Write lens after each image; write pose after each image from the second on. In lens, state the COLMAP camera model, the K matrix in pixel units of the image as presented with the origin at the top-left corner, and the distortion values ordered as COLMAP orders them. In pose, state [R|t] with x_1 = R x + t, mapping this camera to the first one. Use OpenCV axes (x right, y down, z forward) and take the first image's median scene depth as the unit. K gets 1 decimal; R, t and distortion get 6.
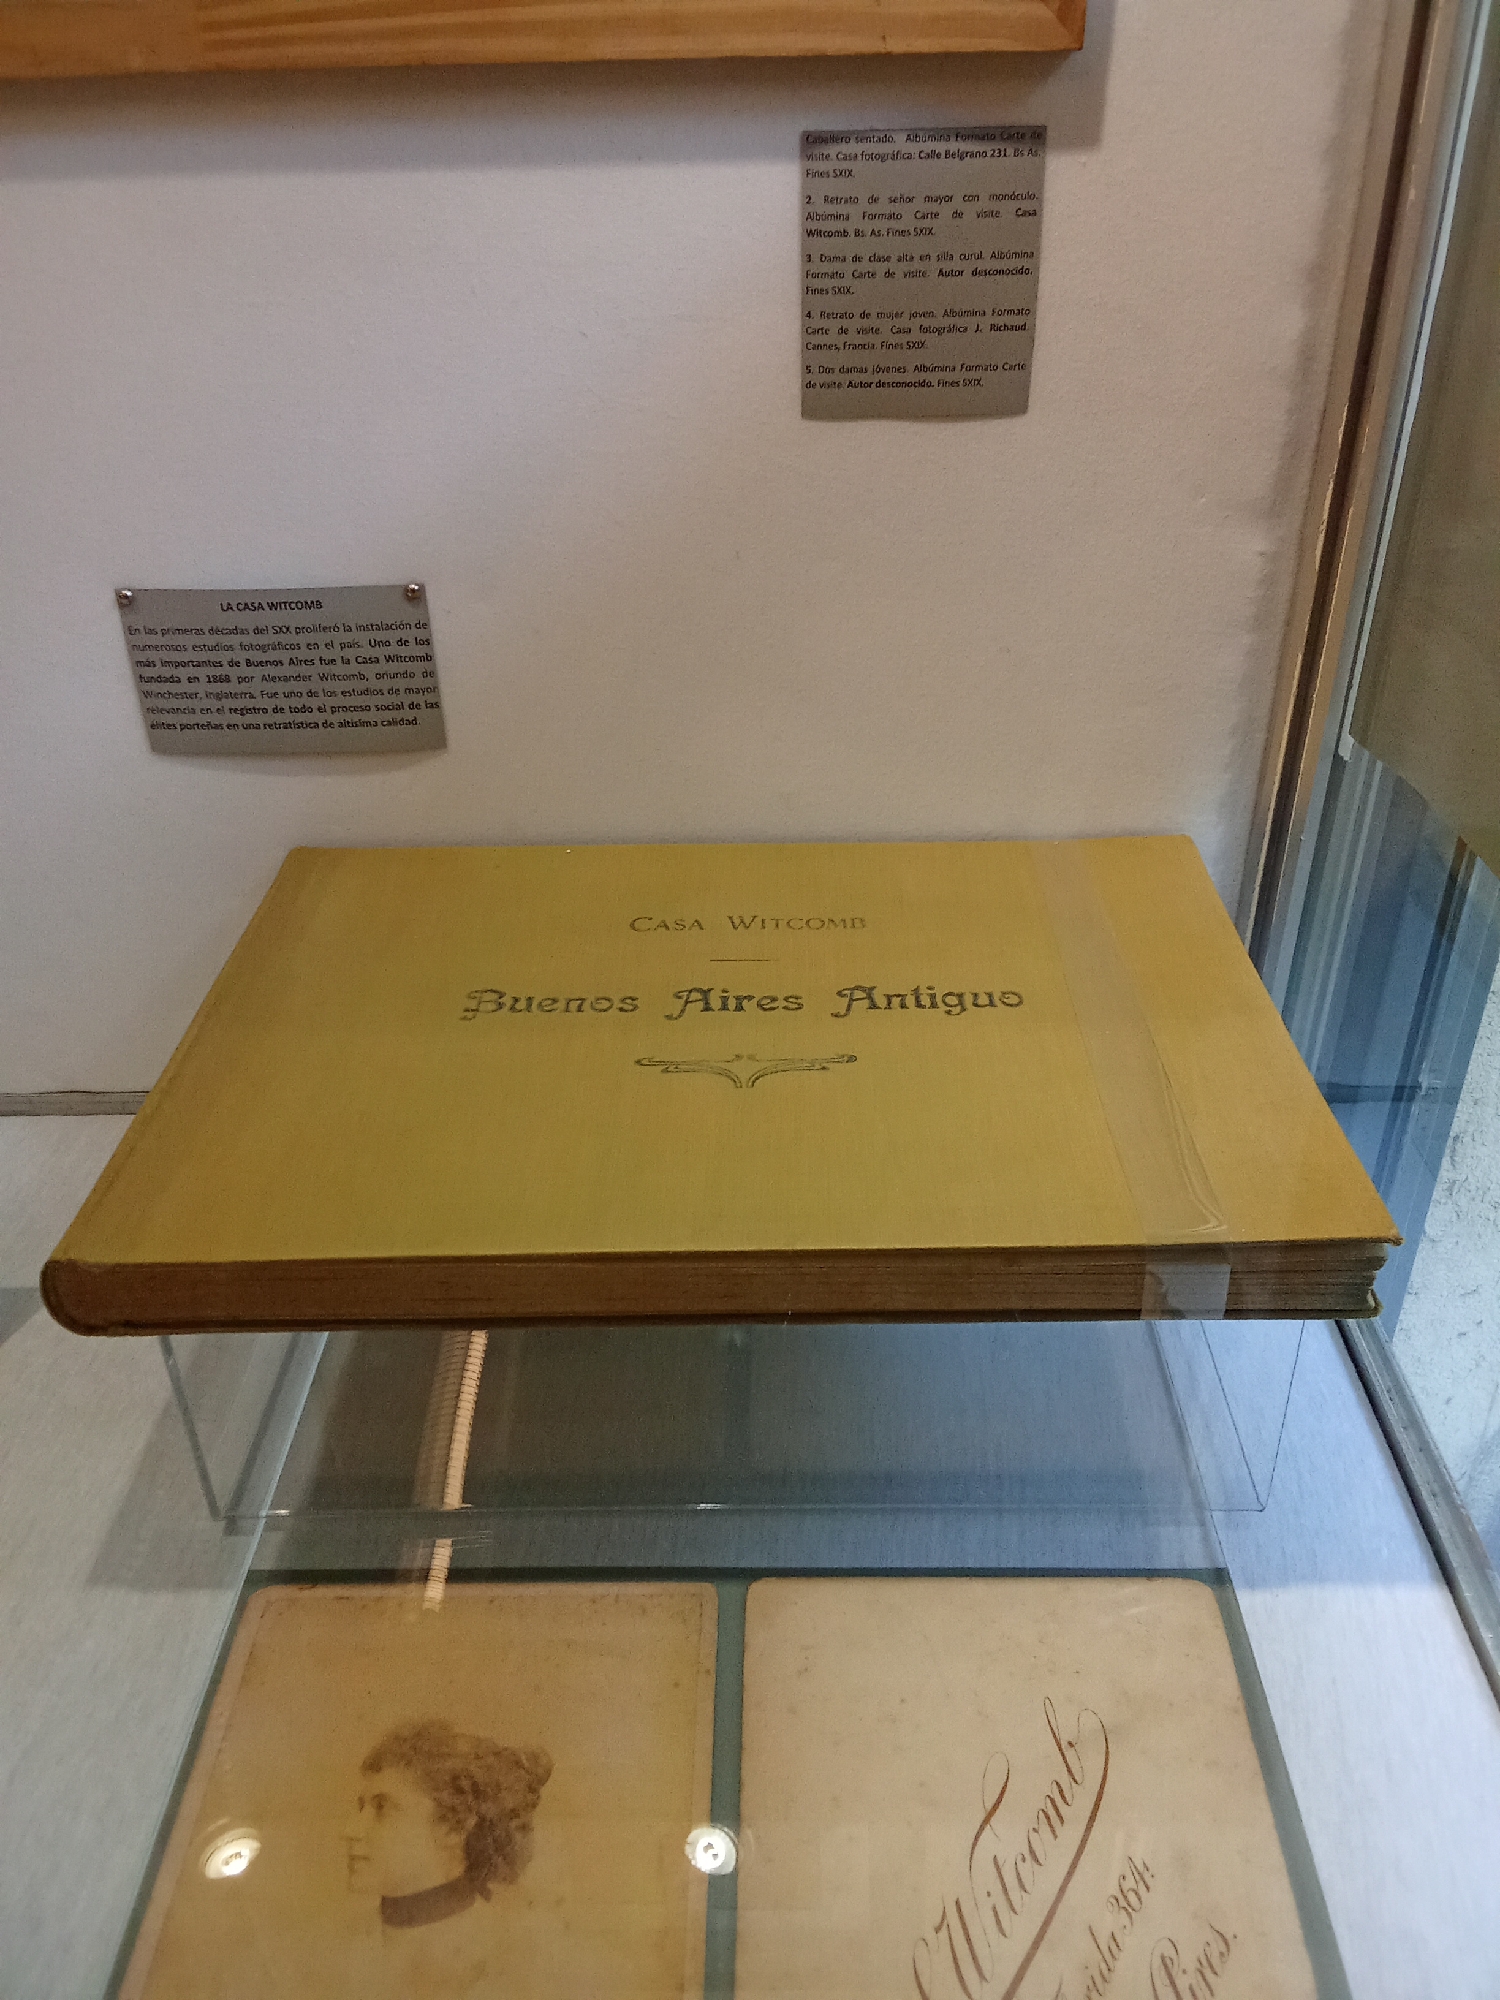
lens RADIAL K [[1577.4, 0, 766.7], [0, 1577.4, 1007.5], [0, 0, 1]] dist [0.027982, -0.024999]
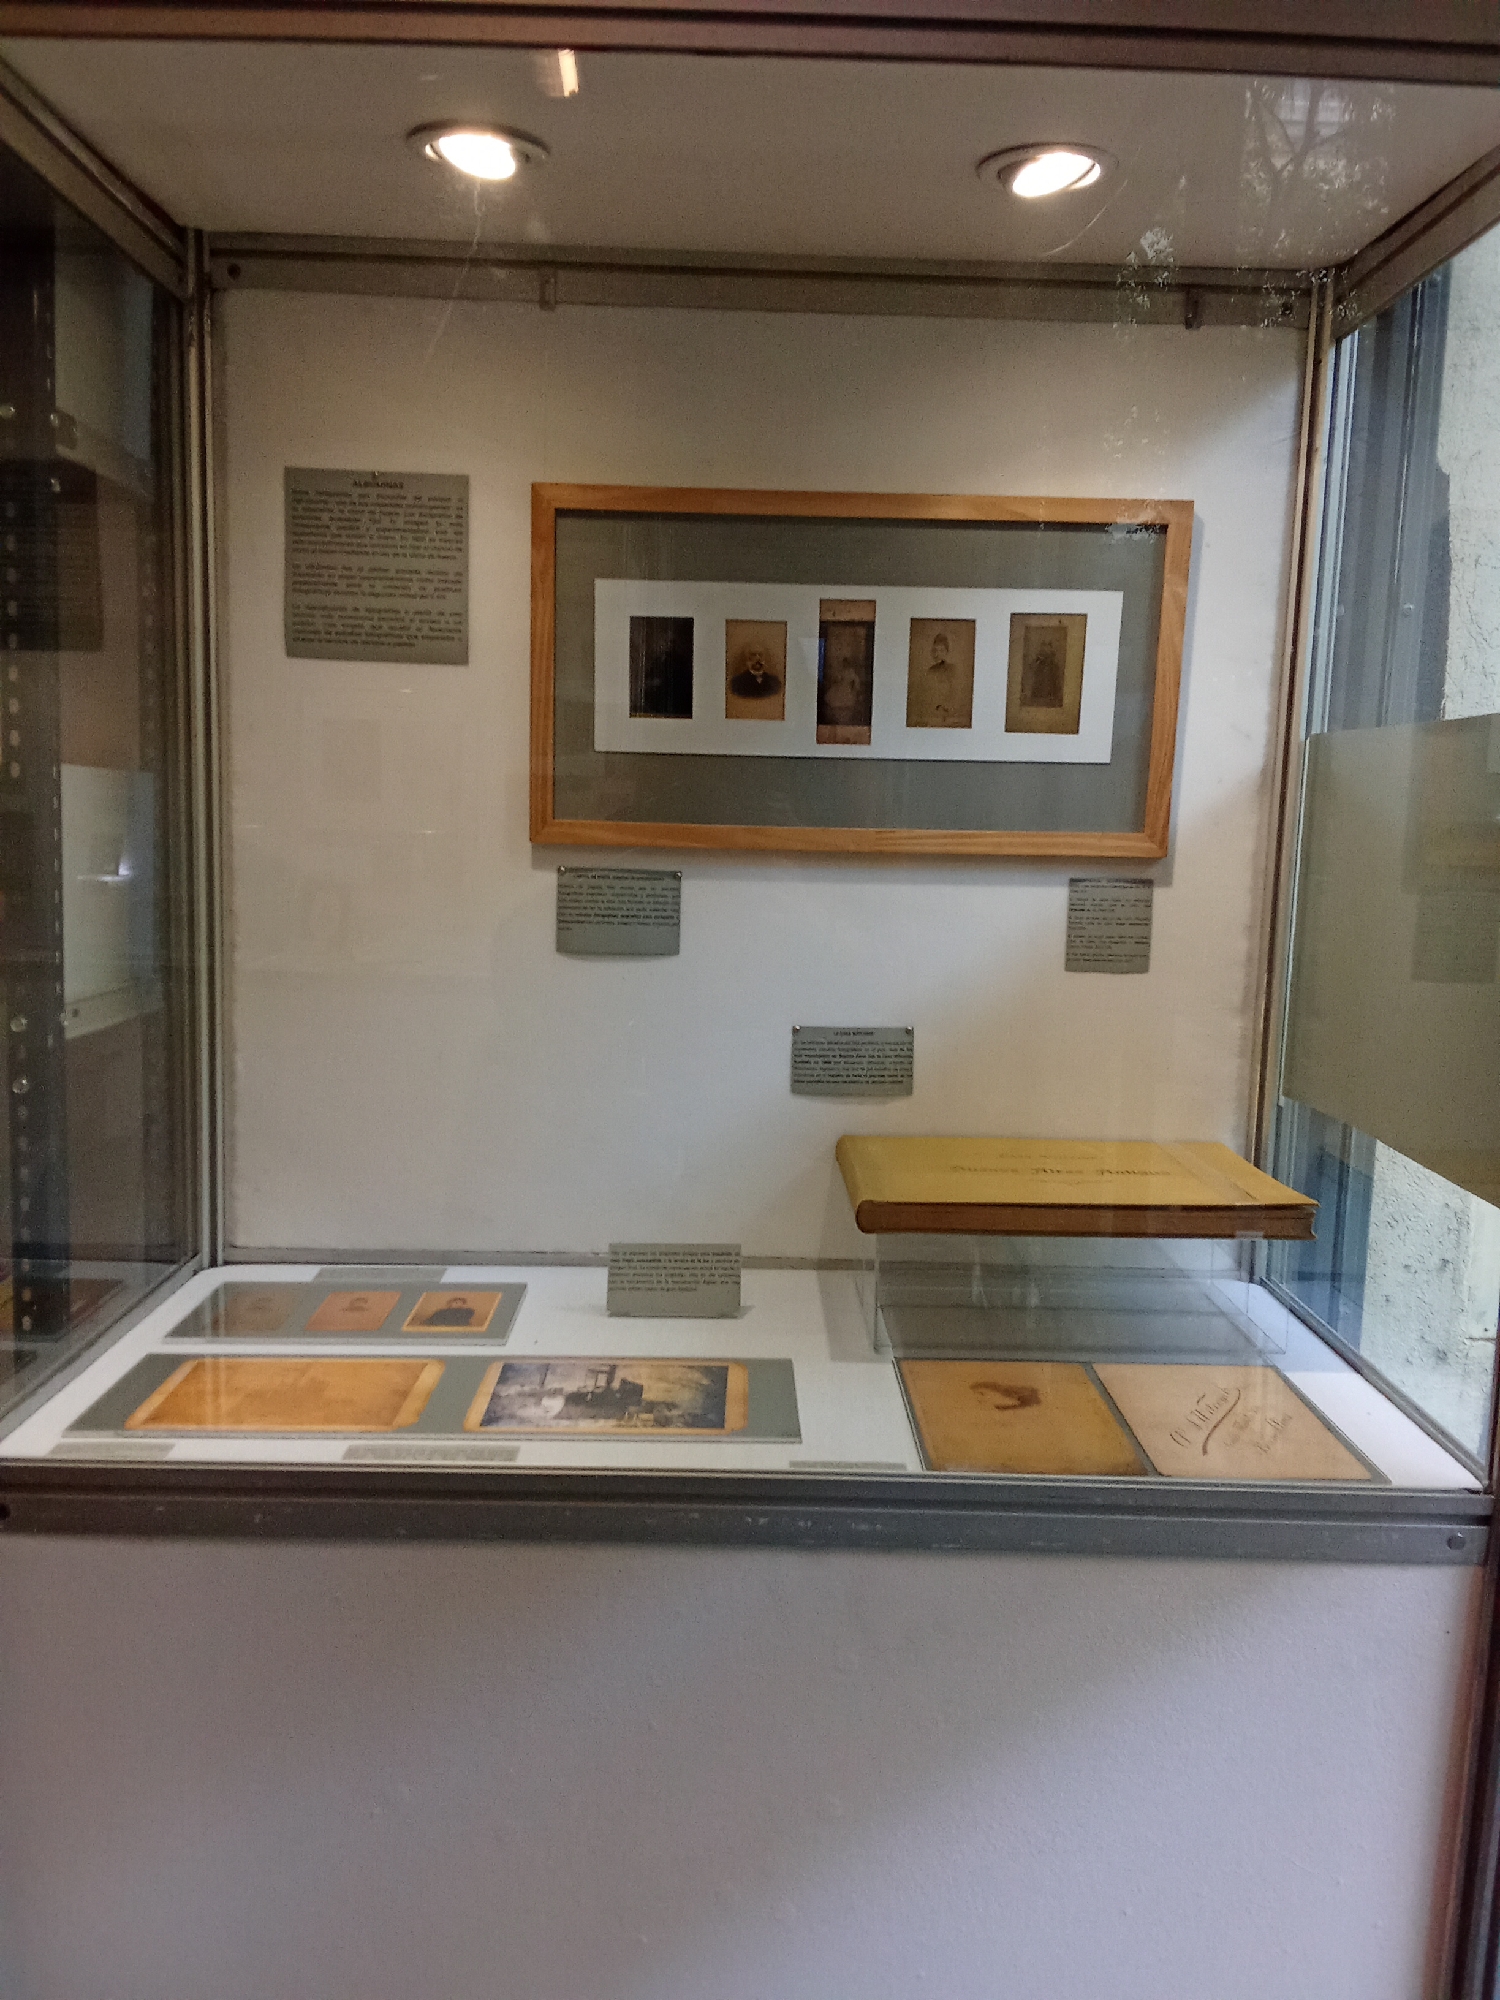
lens RADIAL K [[1577.4, 0, 743.6], [0, 1577.4, 1004.6], [0, 0, 1]] dist [0.027982, -0.024999]
pose [[0.999209, 0.035843, 0.017221, -0.584630], [-0.025297, 0.907093, -0.420169, 0.844719], [-0.030681, 0.419401, 0.907283, -1.434645]]
